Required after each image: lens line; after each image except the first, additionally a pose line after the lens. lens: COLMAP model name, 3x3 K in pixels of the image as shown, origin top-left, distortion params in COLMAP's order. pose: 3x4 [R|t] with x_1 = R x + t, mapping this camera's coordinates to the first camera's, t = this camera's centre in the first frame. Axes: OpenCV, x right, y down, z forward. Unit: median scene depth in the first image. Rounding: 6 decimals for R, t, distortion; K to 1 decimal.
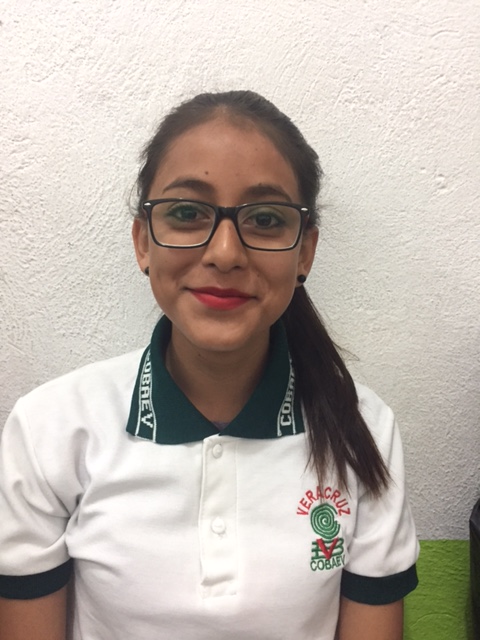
lens RADIAL K [[451.2, 0, 252.6], [0, 451.2, 302.7], [0, 0, 1]] dist [0.064727, -0.073439]
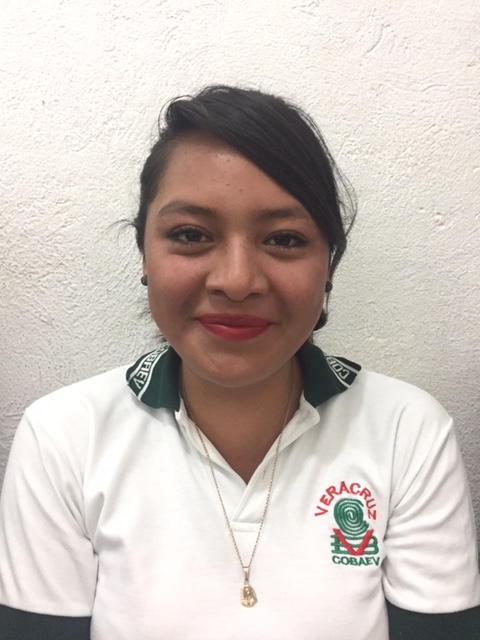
lens RADIAL K [[673.8, 0, 239.2], [0, 673.8, 321.2], [0, 0, 1]] dist [0.137358, -0.296744]
pose [[0.996525, -0.042529, -0.071624, 0.039379], [0.042233, 0.999092, -0.005642, -0.030470], [0.071799, 0.002597, 0.997416, -0.659443]]
